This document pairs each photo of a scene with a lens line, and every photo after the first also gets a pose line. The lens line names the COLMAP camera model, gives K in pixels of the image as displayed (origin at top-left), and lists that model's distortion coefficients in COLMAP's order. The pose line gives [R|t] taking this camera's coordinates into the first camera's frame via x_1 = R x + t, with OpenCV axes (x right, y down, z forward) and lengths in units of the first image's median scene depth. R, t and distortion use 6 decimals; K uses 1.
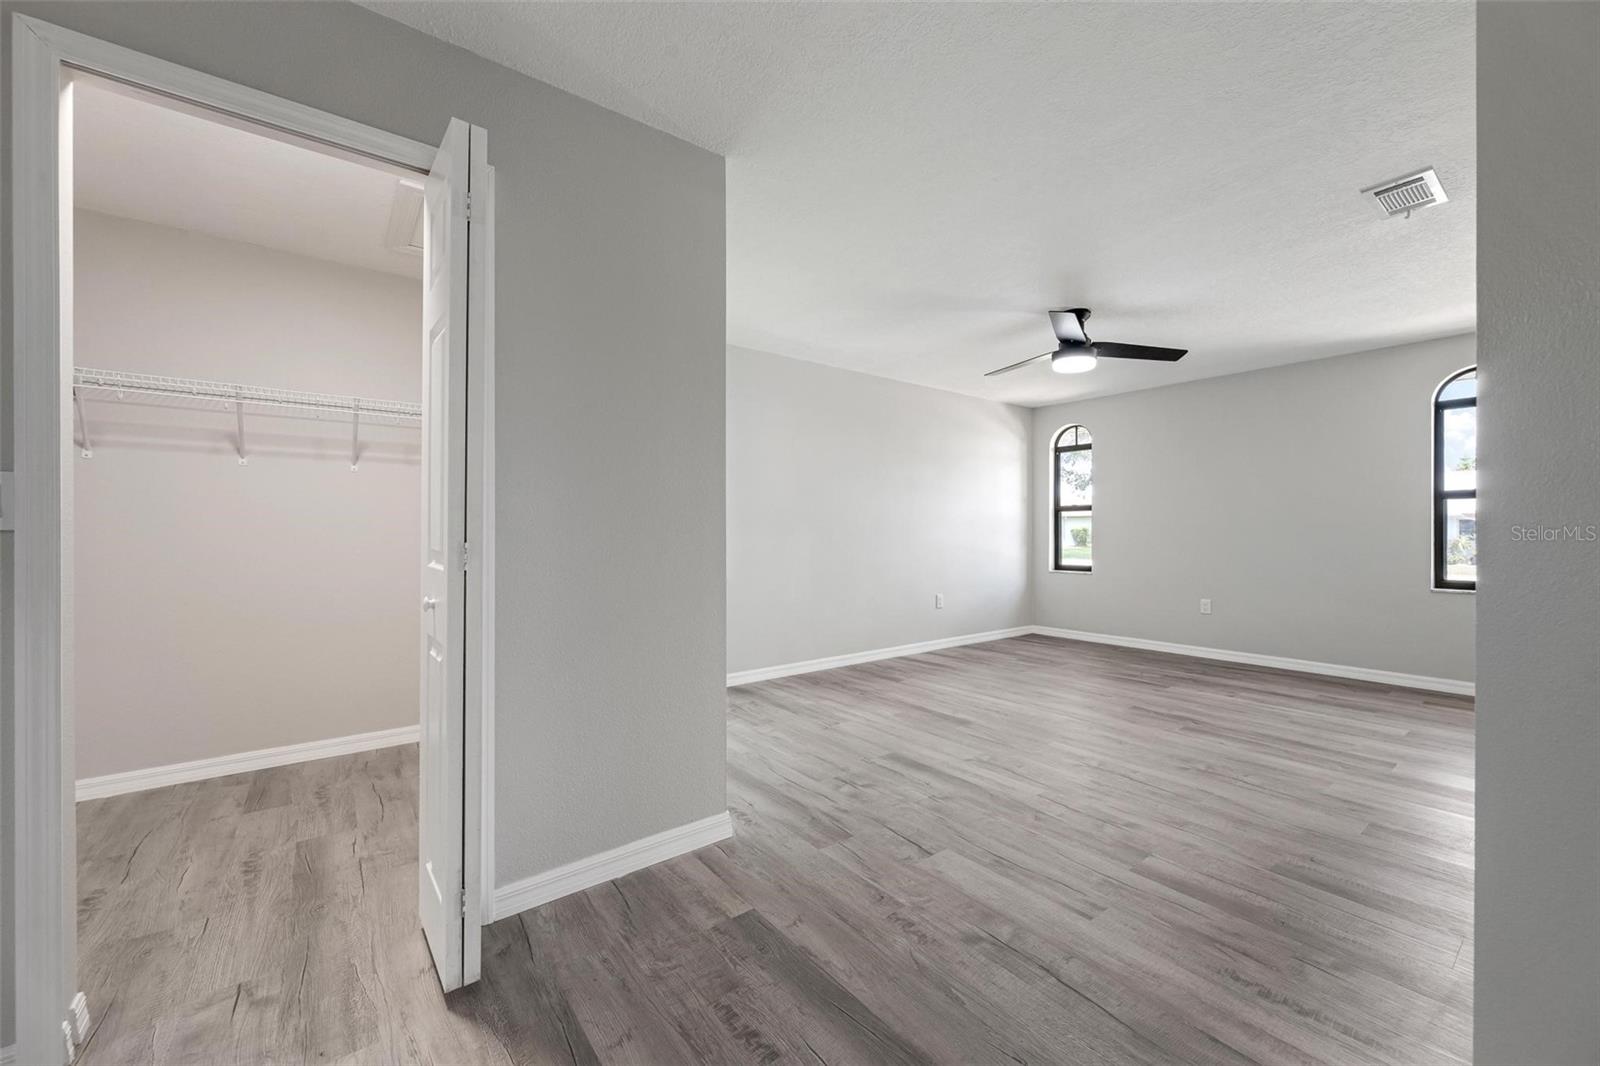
lens RADIAL K [[629.3, 0, 792.8], [0, 629.3, 536.7], [0, 0, 1]] dist [0.000284, -0.000702]
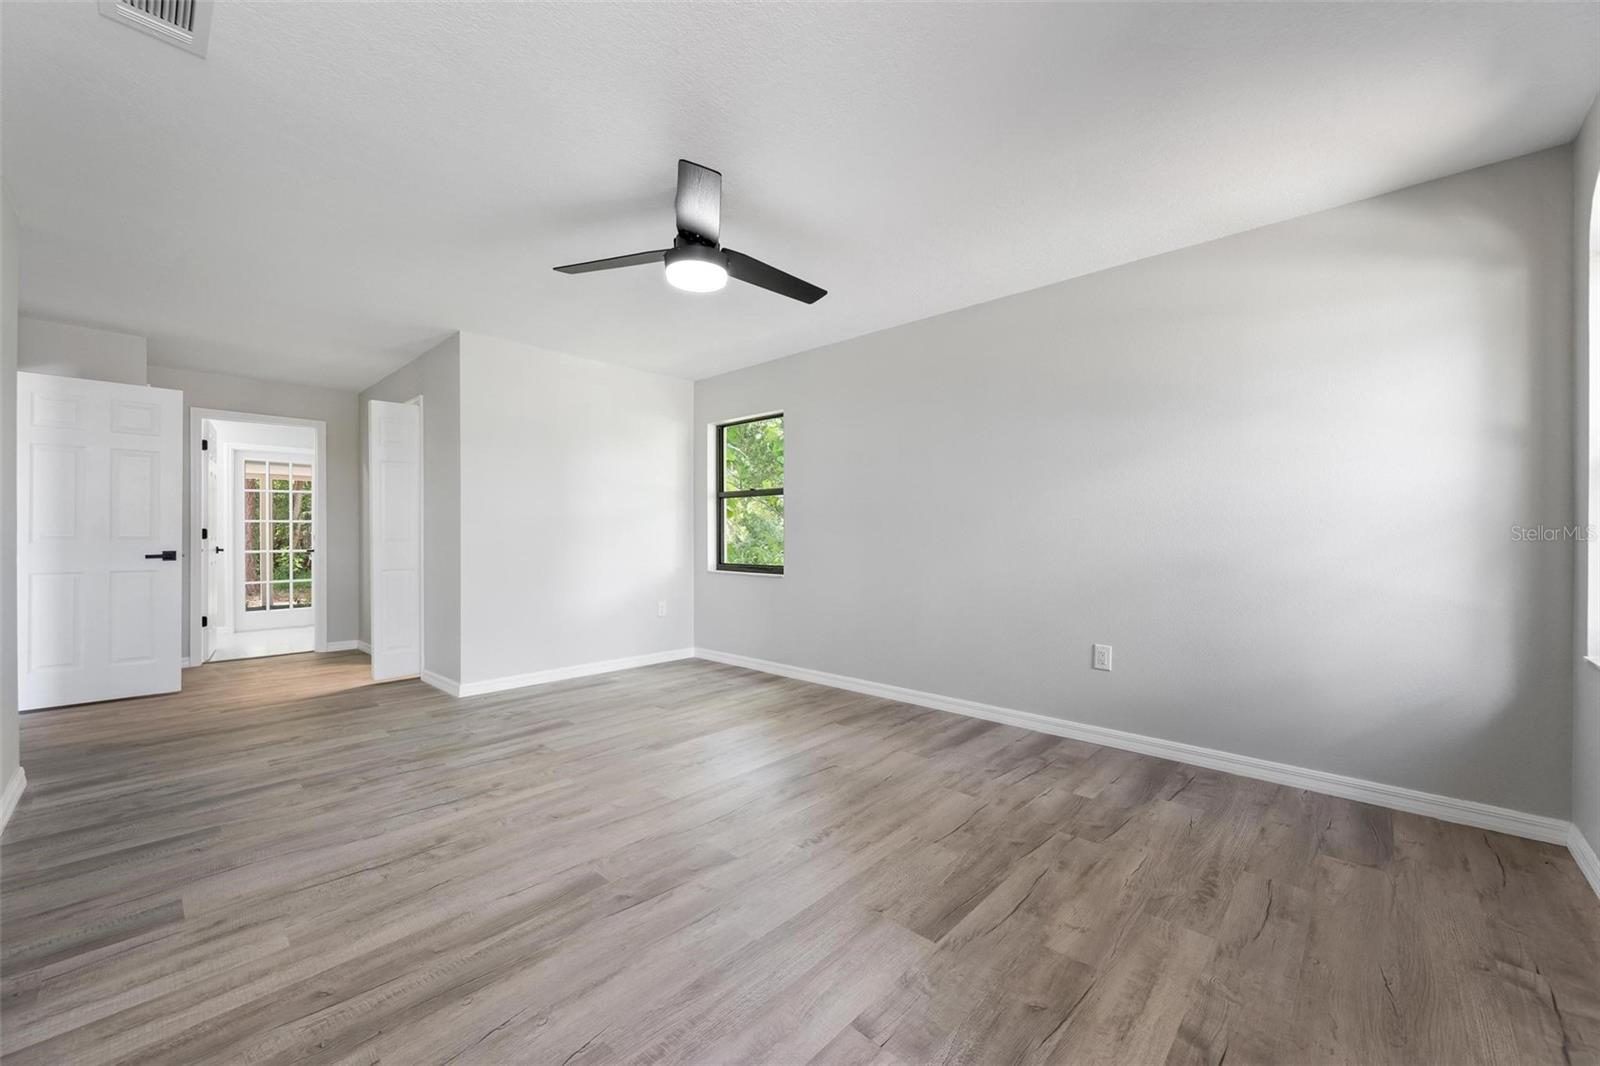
lens RADIAL K [[629.3, 0, 806.8], [0, 629.3, 536.0], [0, 0, 1]] dist [0.000284, -0.000702]
pose [[0.168590, 0.006493, -0.985665, 1.446978], [-0.009676, 0.999941, 0.004932, -0.008999], [0.985639, 0.008706, 0.168643, 1.302386]]
